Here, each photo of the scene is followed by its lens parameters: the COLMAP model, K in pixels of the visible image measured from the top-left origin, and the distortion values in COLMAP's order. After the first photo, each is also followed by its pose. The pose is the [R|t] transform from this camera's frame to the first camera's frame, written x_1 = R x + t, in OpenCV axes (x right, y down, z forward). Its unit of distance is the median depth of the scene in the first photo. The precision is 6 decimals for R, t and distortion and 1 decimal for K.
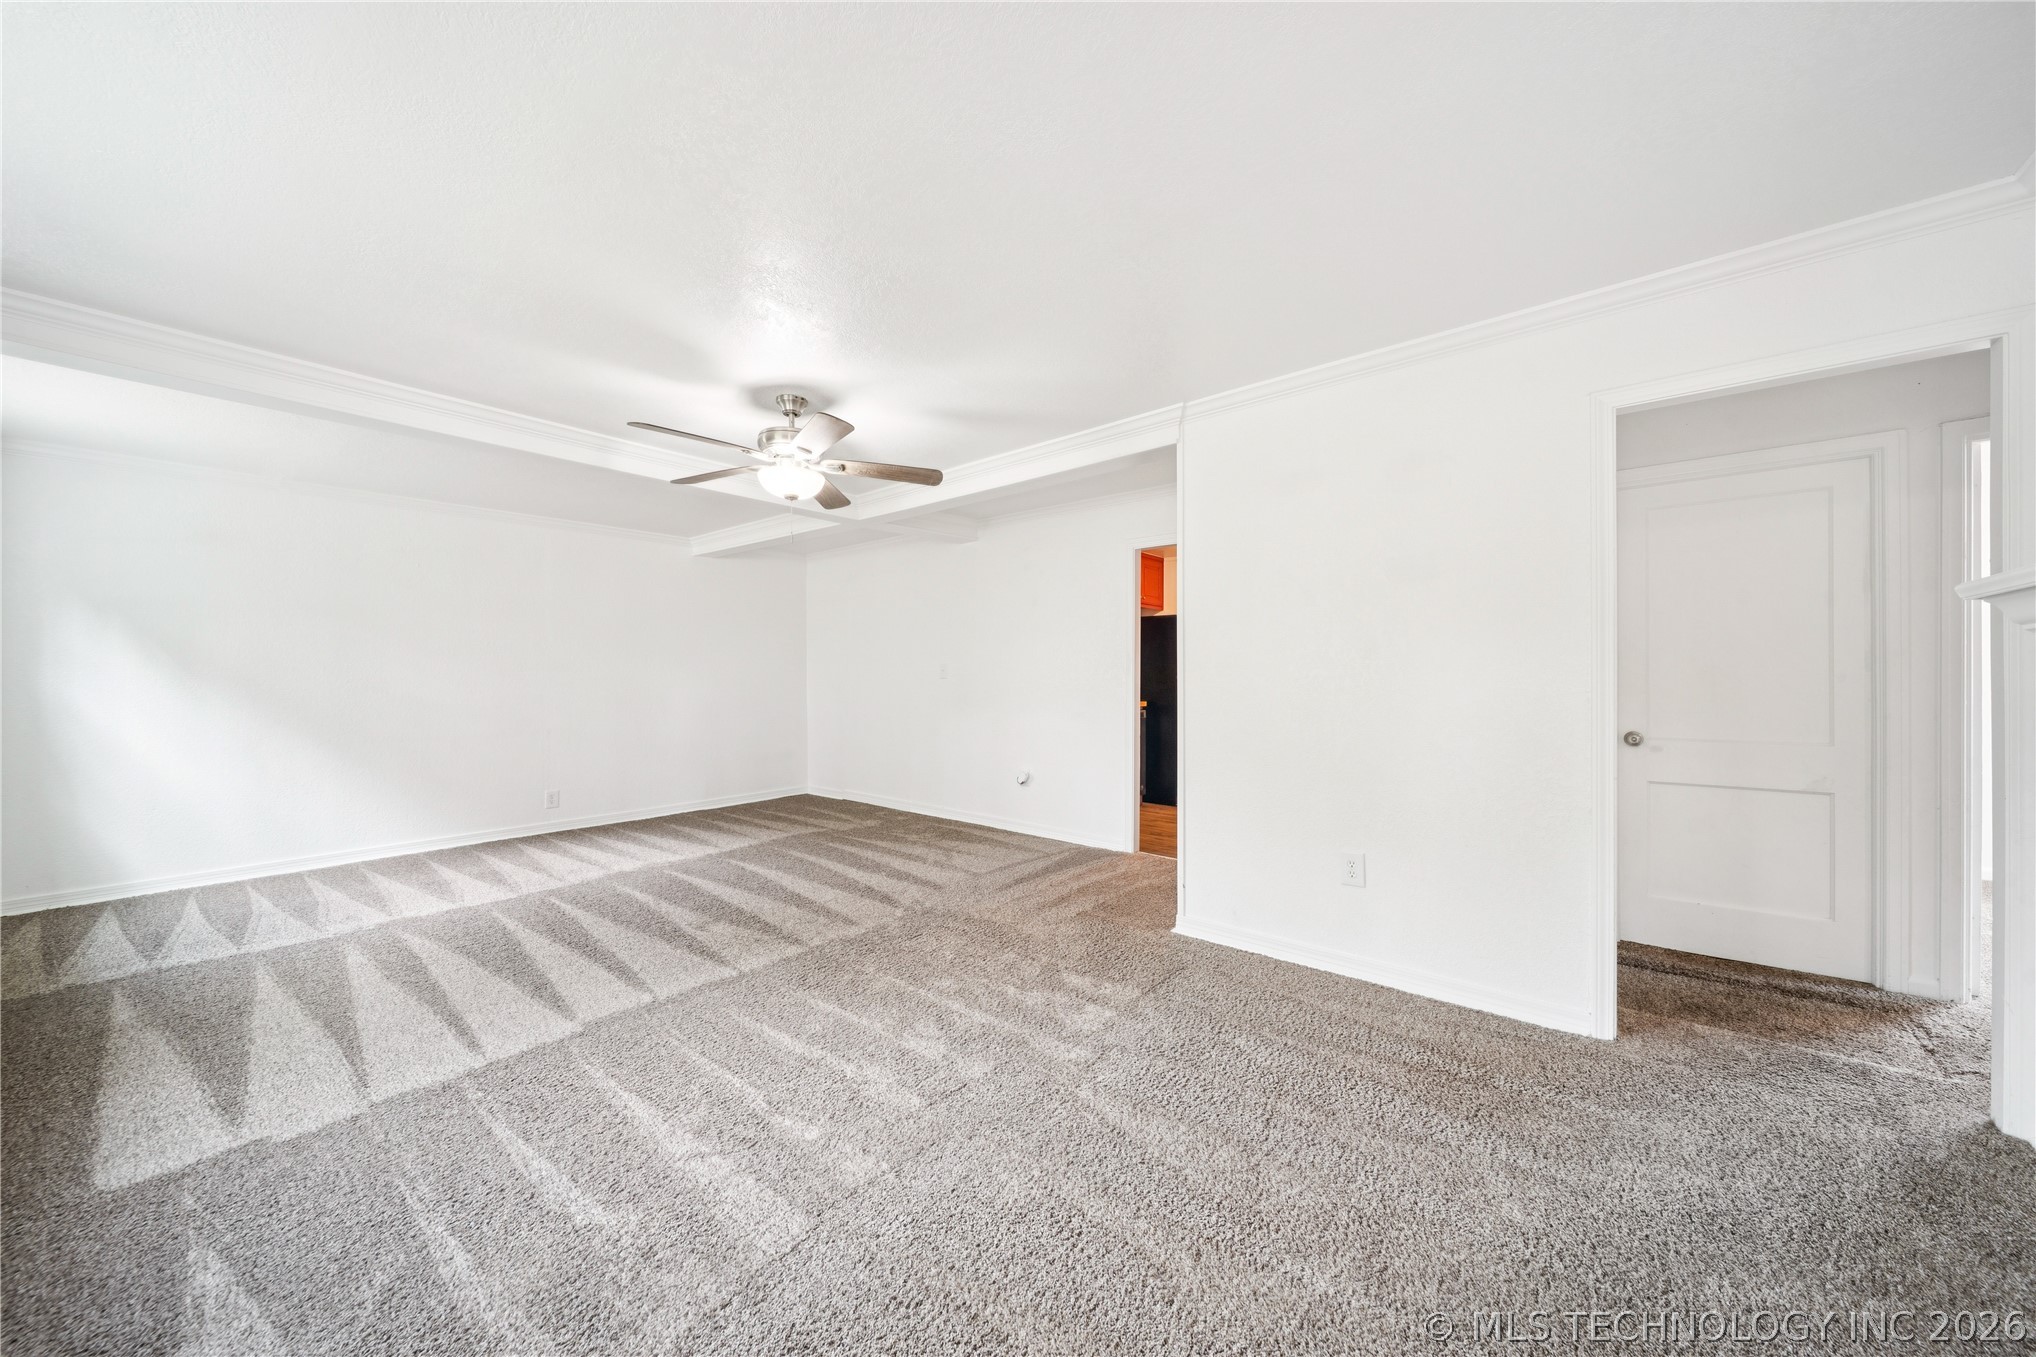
lens RADIAL K [[730.9, 0, 1014.5], [0, 730.9, 673.1], [0, 0, 1]] dist [0.004536, -0.000525]
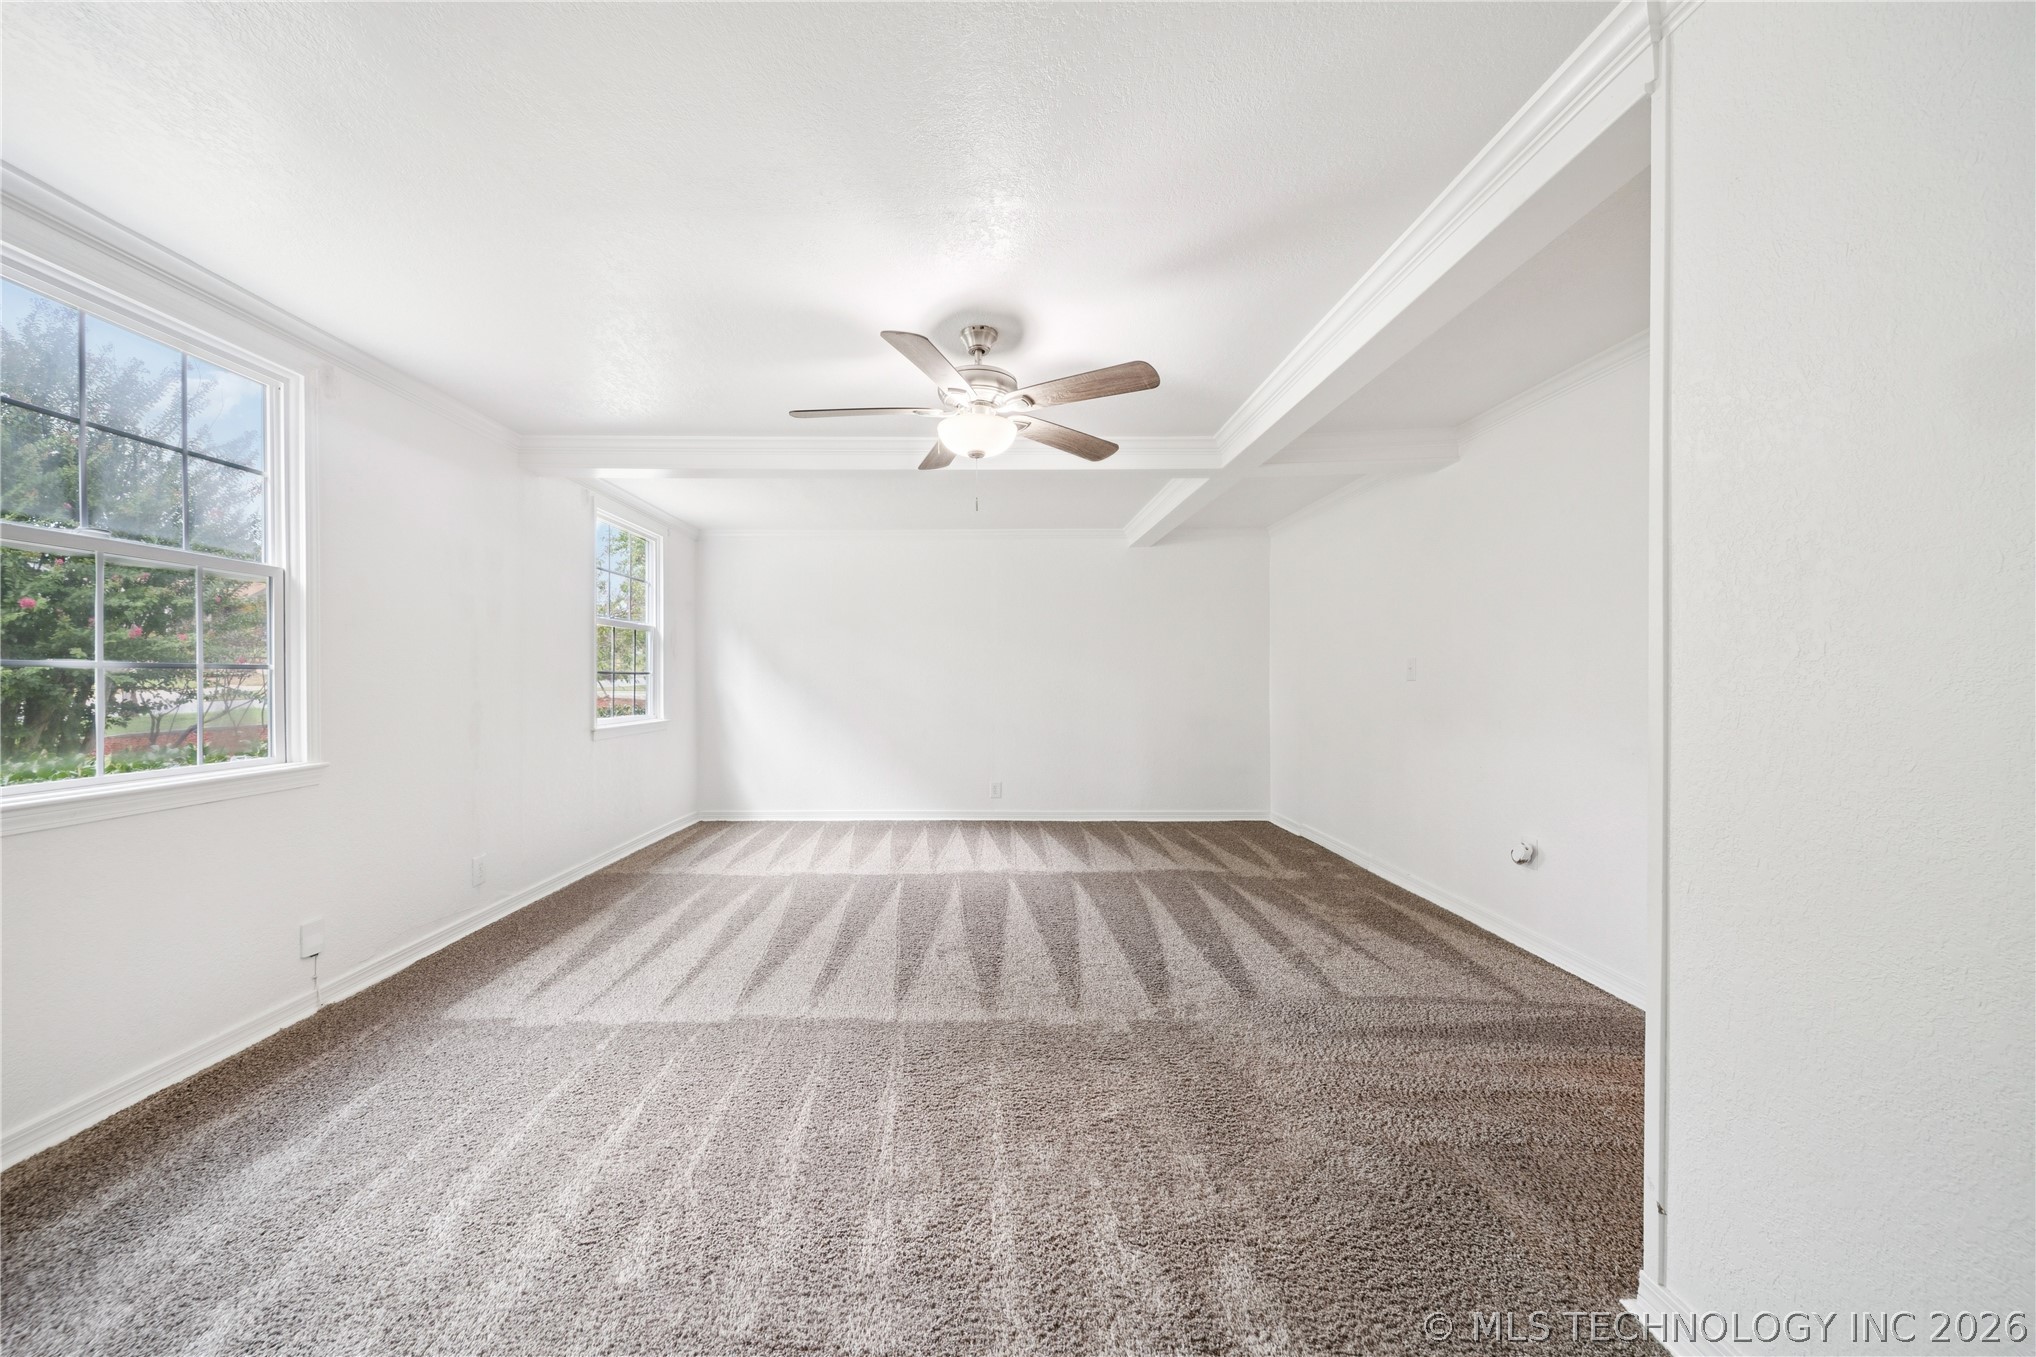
lens RADIAL K [[730.9, 0, 1014.5], [0, 730.9, 673.1], [0, 0, 1]] dist [0.004536, -0.000525]
pose [[0.620118, -0.005695, -0.784488, 0.328351], [0.000720, 0.999977, -0.006690, 0.007045], [0.784508, 0.003583, 0.620108, 0.485560]]
